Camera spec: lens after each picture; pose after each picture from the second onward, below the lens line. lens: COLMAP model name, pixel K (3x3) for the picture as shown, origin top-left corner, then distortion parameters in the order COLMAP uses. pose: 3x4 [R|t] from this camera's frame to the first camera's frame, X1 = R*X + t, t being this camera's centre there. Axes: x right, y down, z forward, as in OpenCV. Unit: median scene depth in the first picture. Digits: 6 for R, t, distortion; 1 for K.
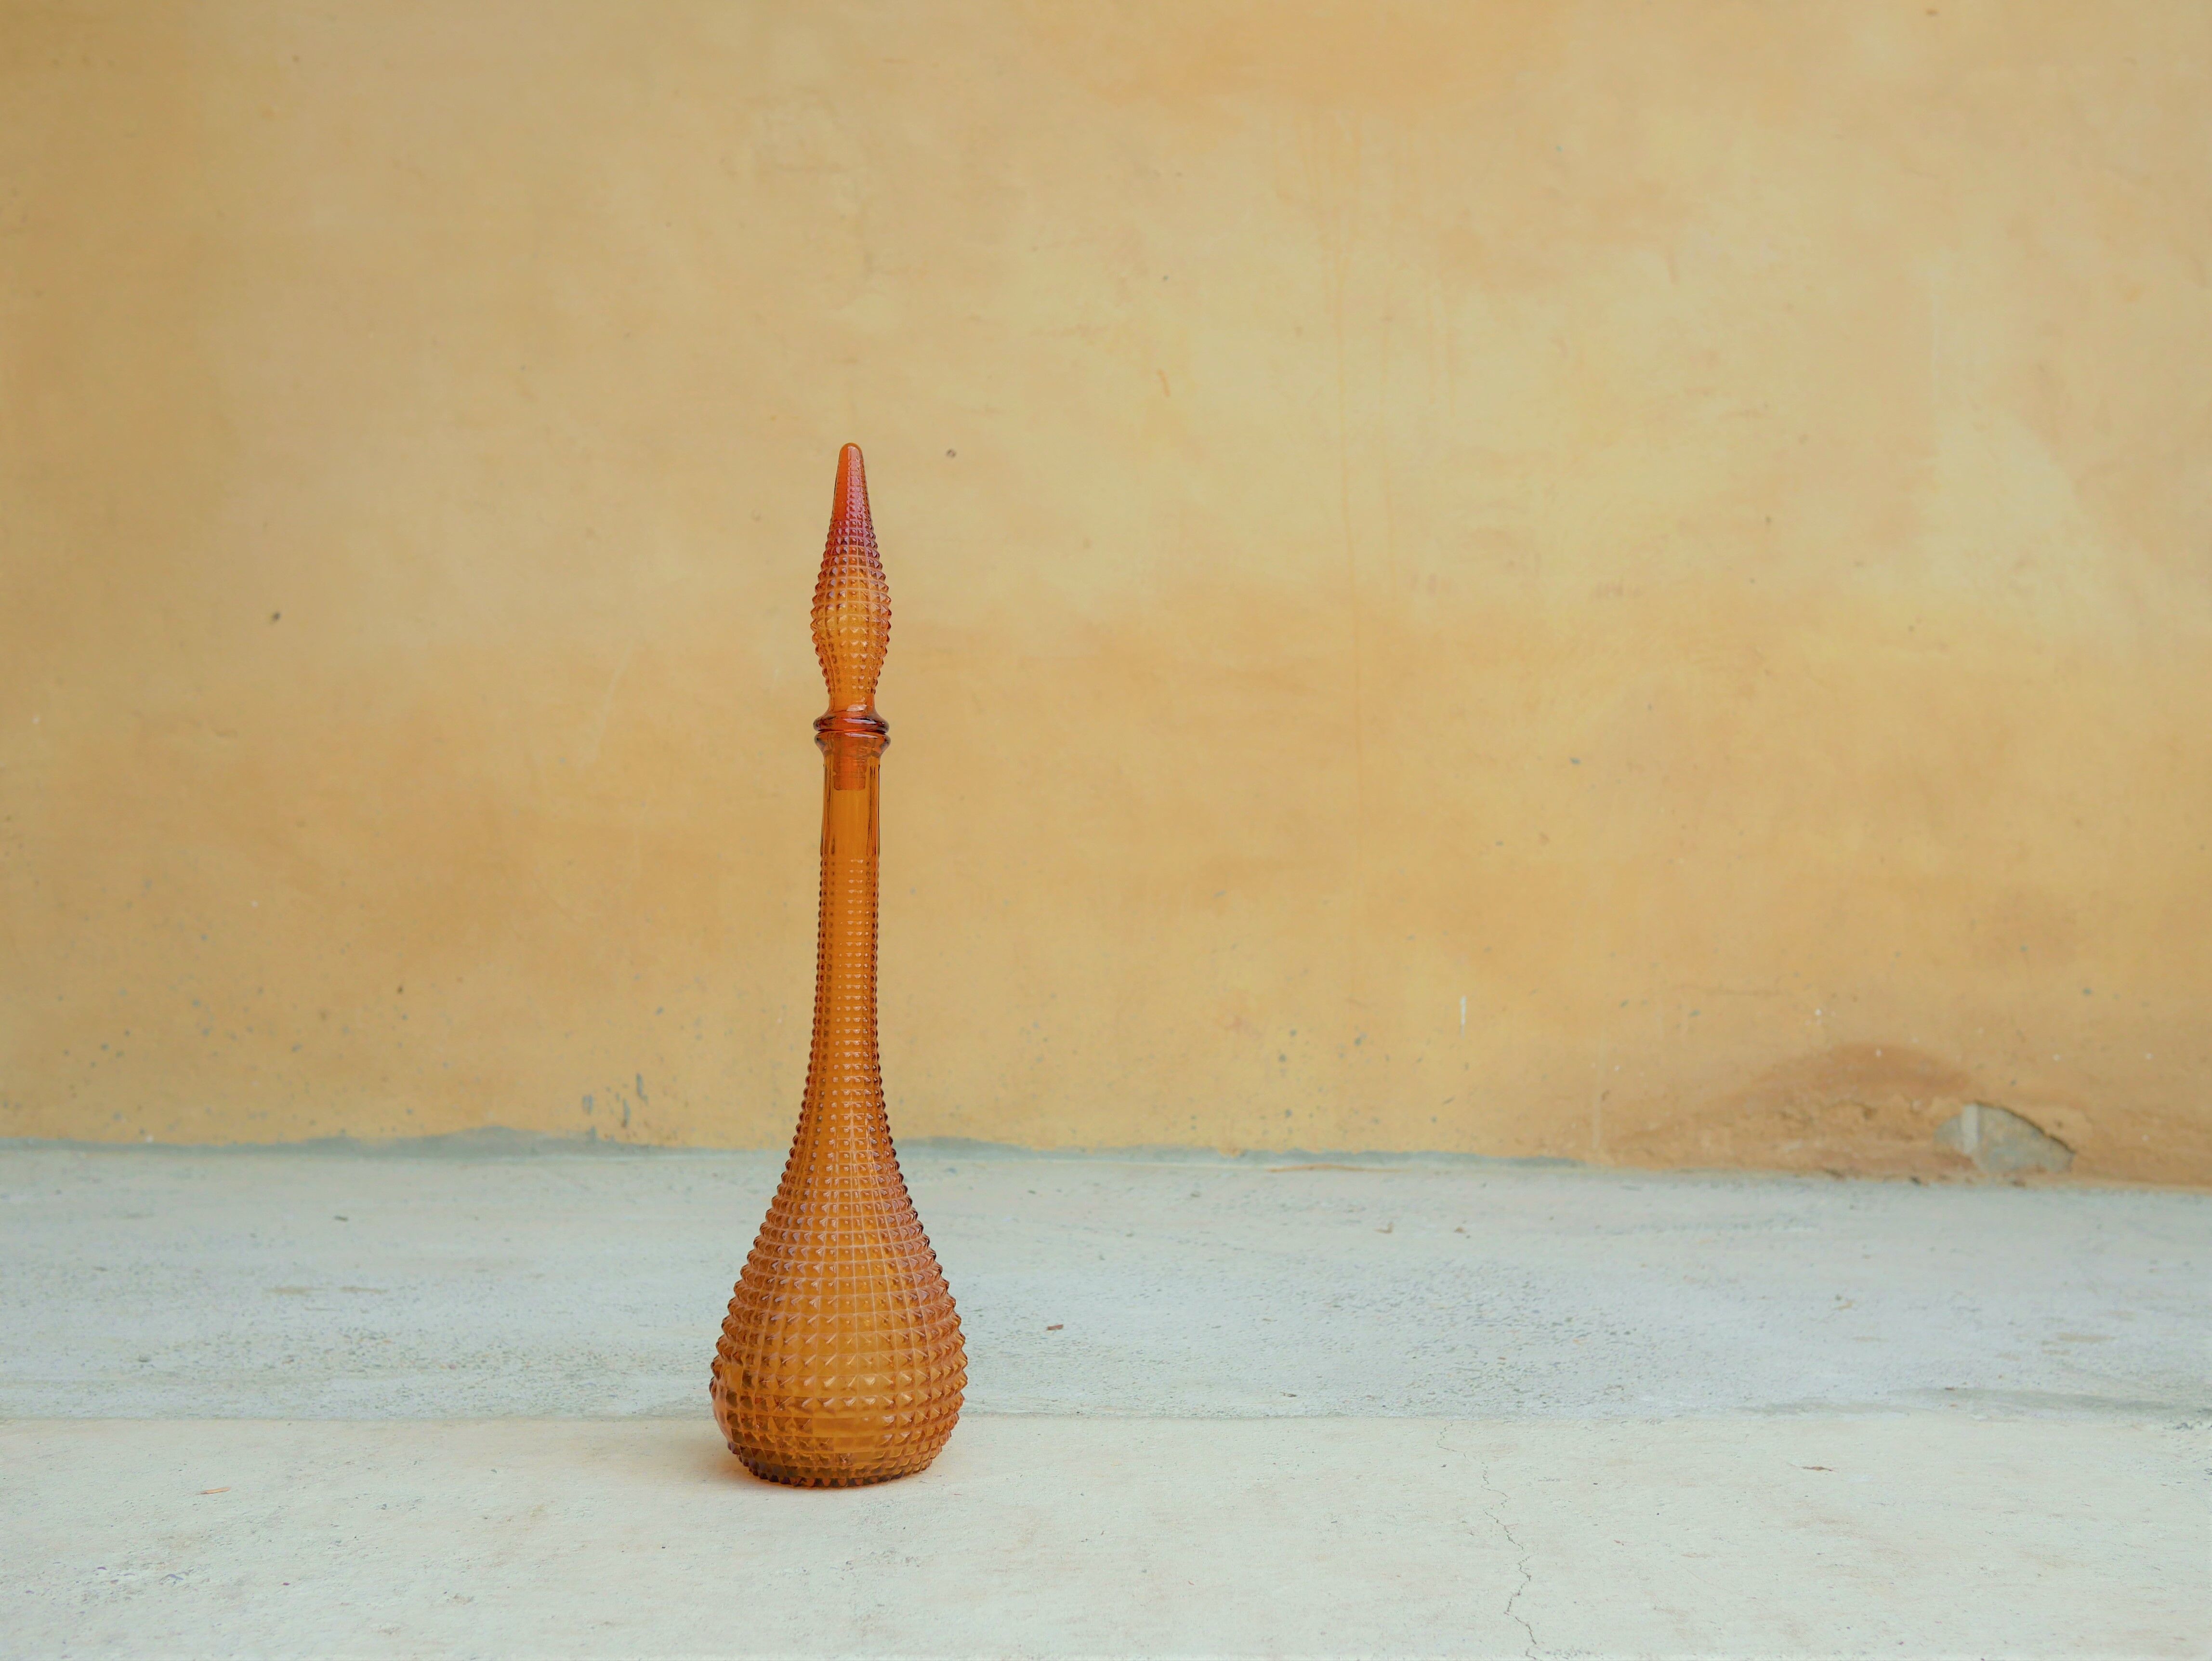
lens RADIAL K [[2552.4, 0, 1112.3], [0, 2552.4, 820.4], [0, 0, 1]] dist [0.008667, 0.000000]
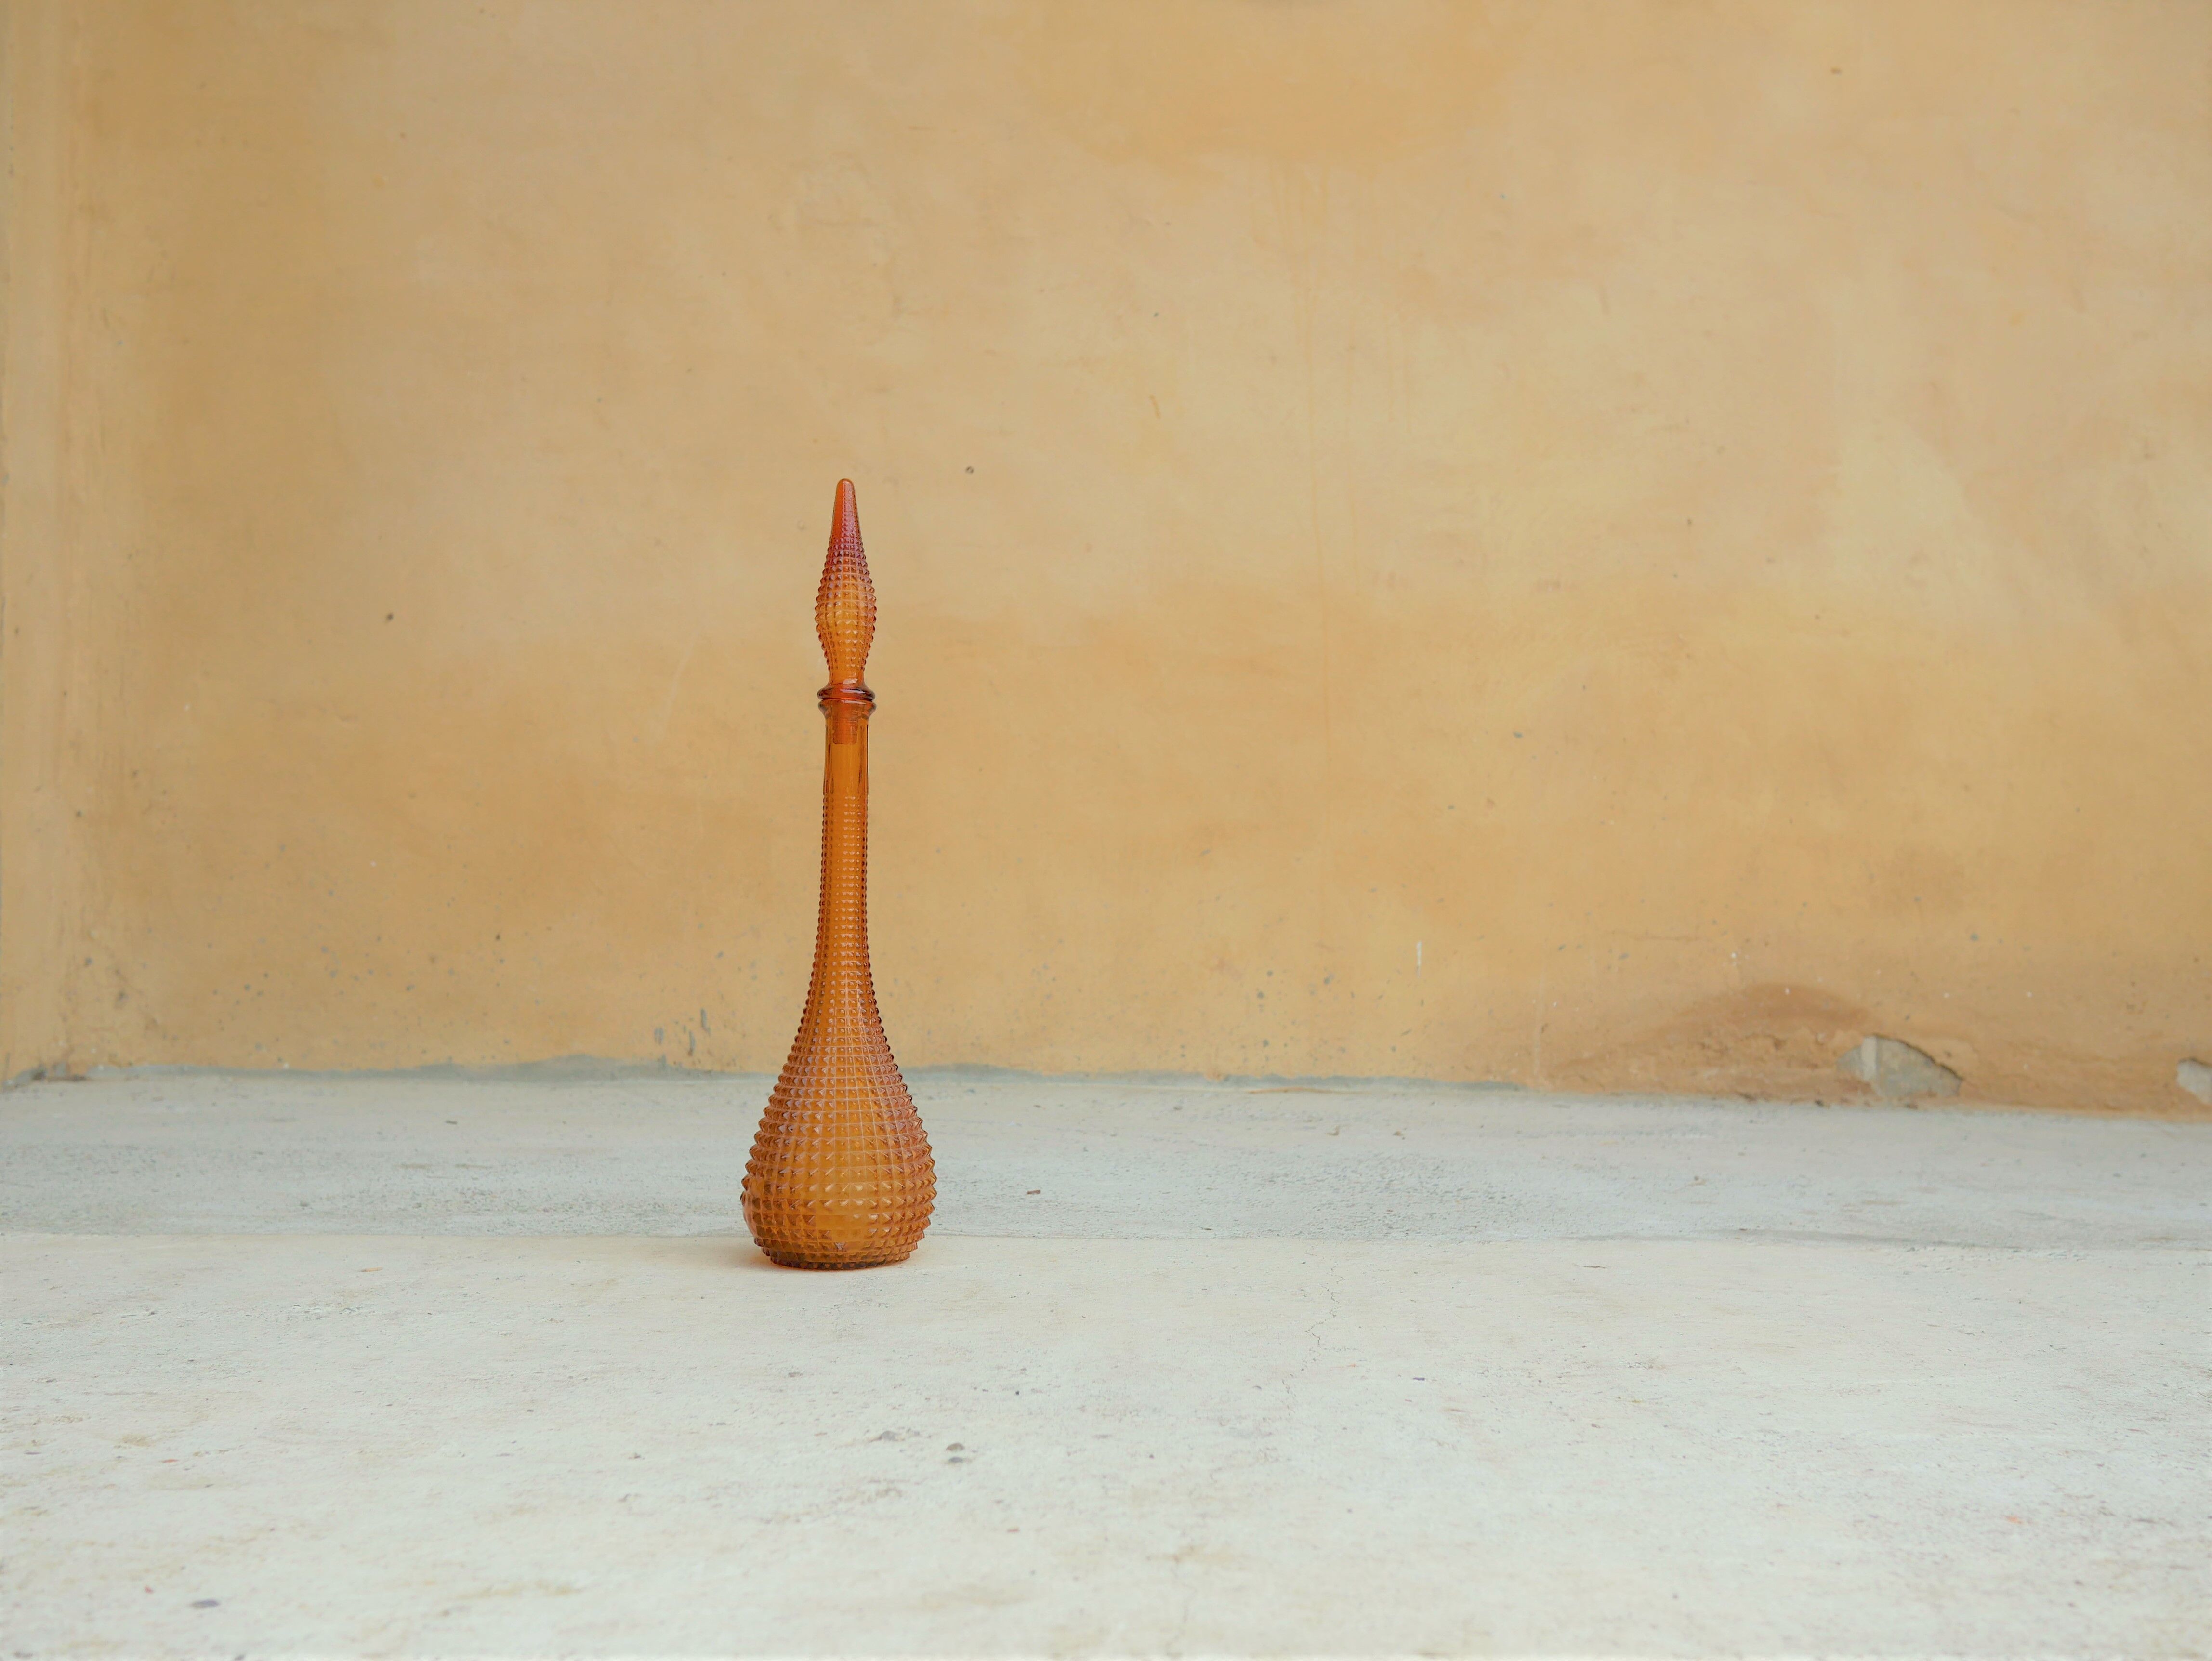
lens RADIAL K [[2552.4, 0, 1103.5], [0, 2552.4, 850.1], [0, 0, 1]] dist [0.008667, 0.000000]
pose [[0.999373, -0.003887, -0.035185, 0.037111], [0.004337, 0.999910, 0.012724, 0.012912], [0.035132, -0.012869, 0.999300, -0.149188]]
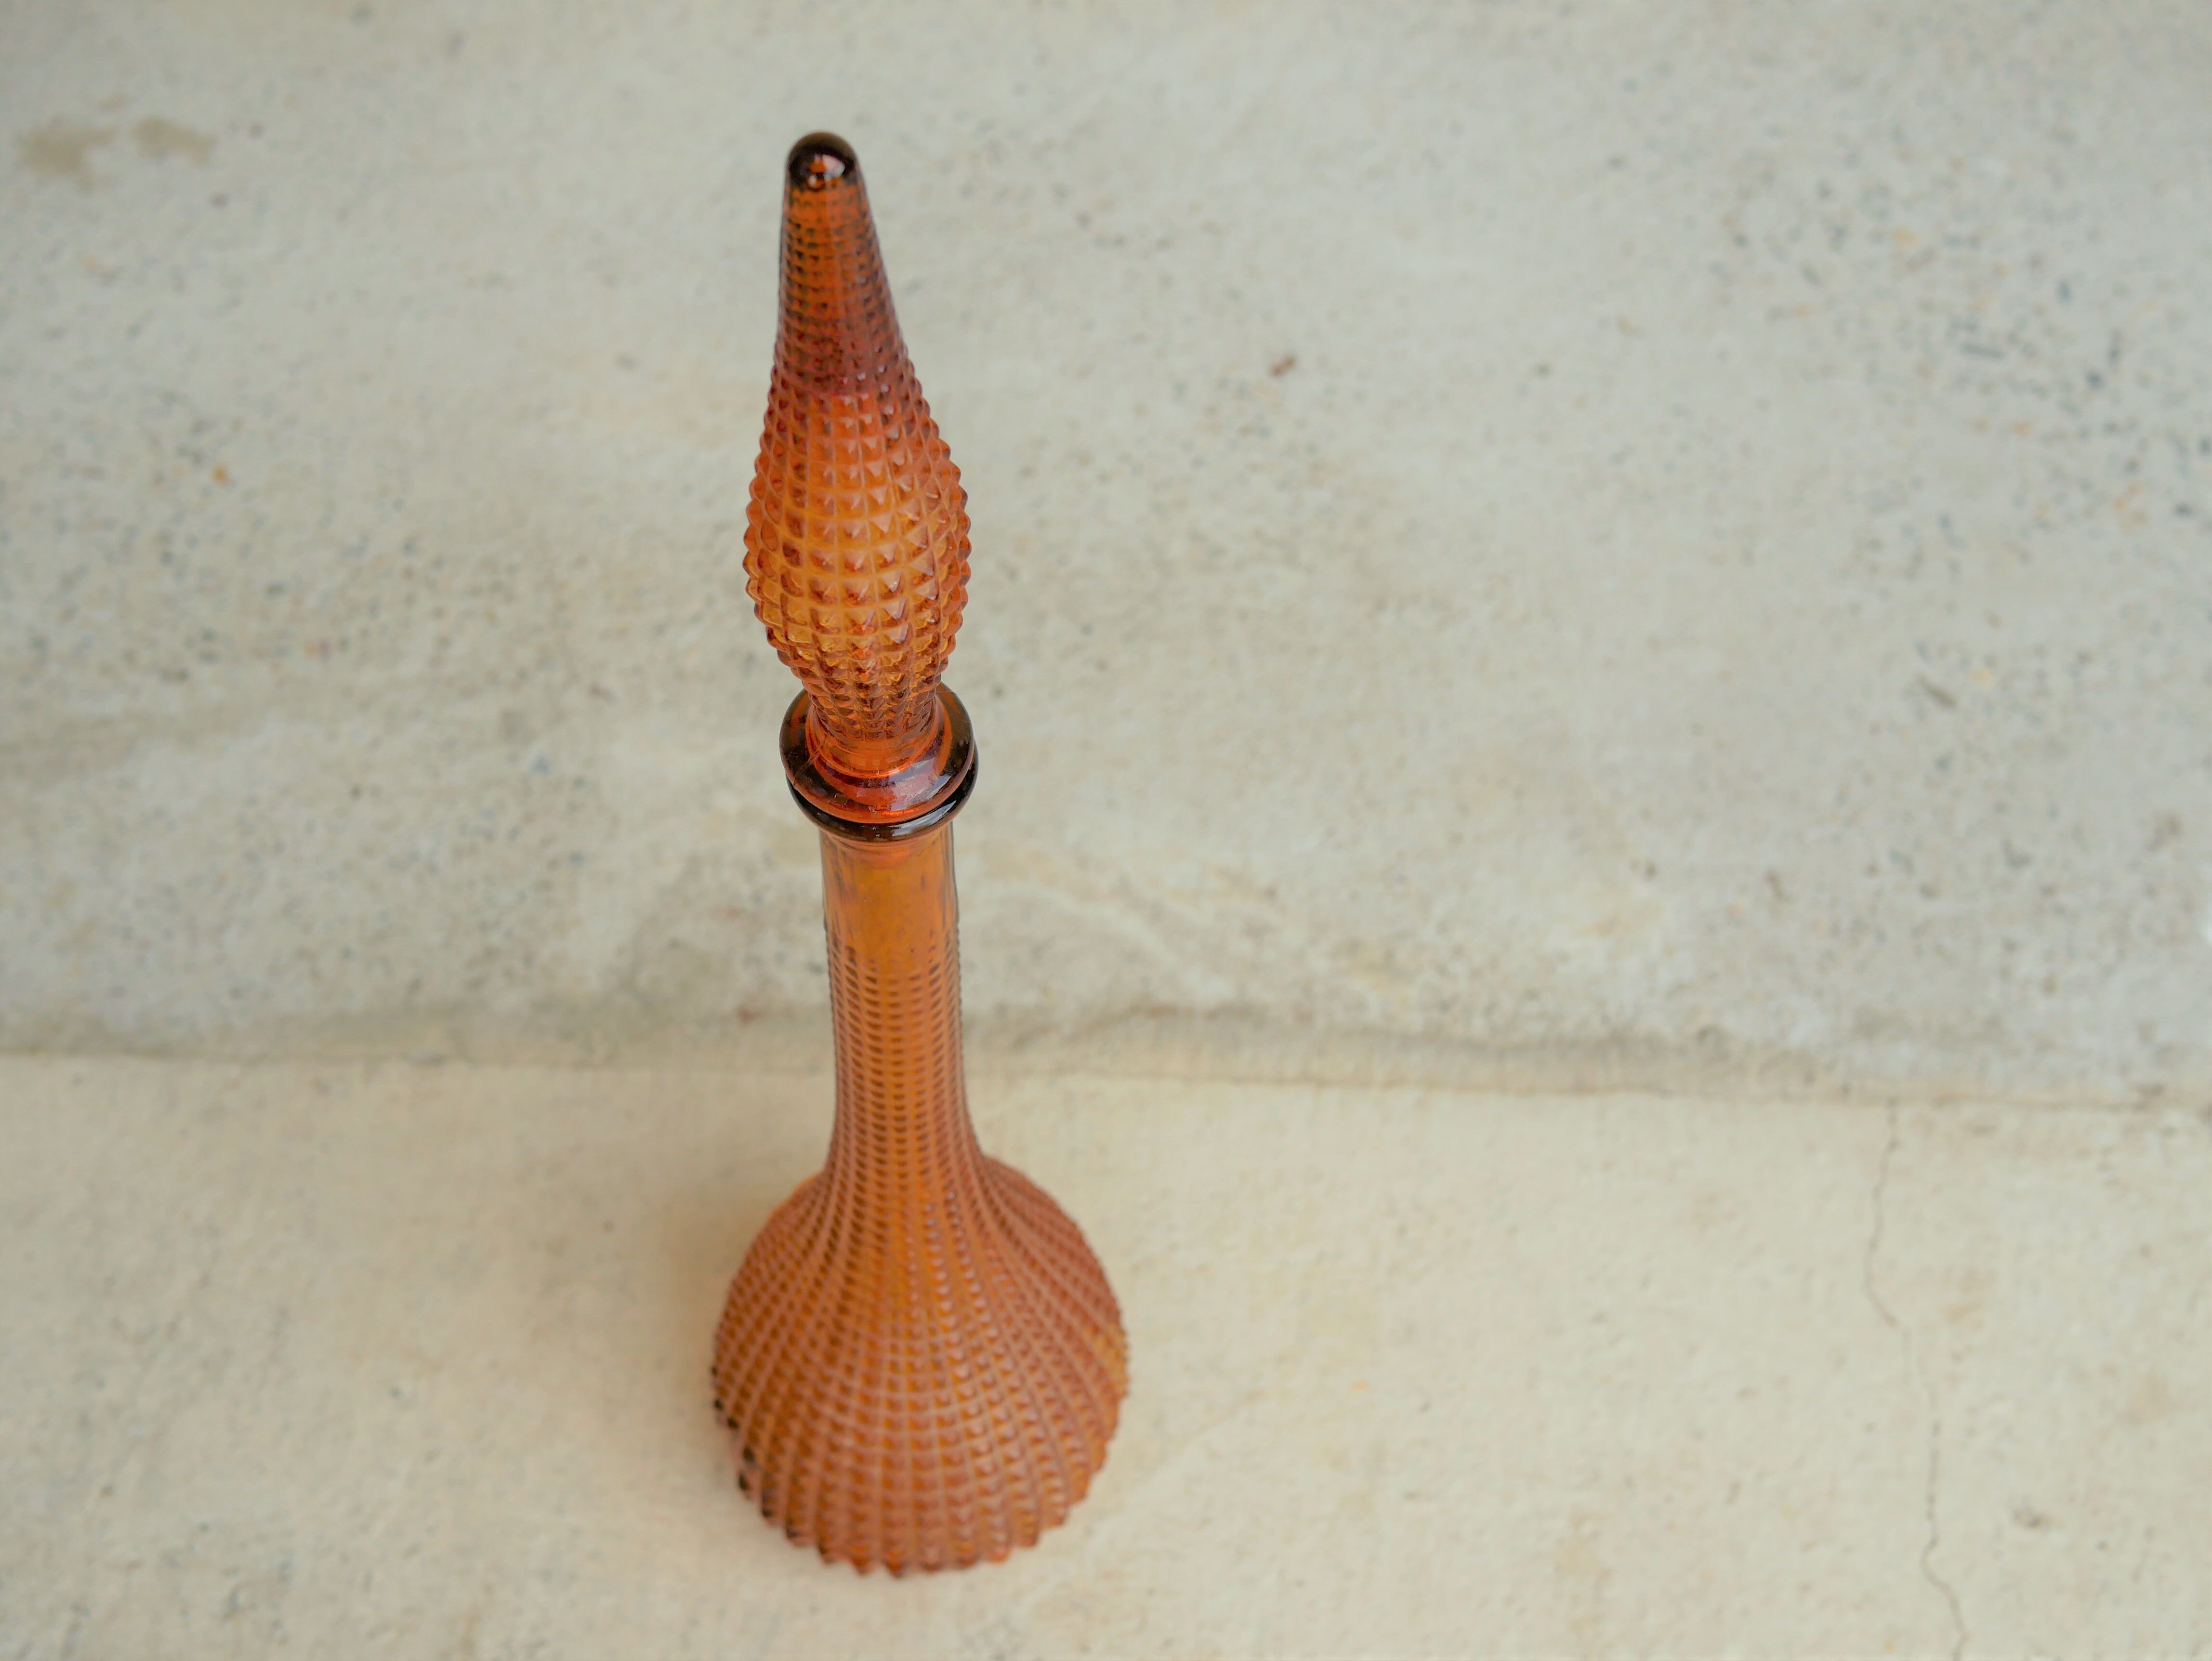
lens RADIAL K [[2552.4, 0, 1107.0], [0, 2552.4, 830.9], [0, 0, 1]] dist [0.008667, 0.000000]
pose [[0.996973, 0.072450, -0.028195, -0.027188], [-0.014226, 0.526562, 0.850017, -0.182092], [0.076430, -0.847044, 0.525999, 0.388187]]
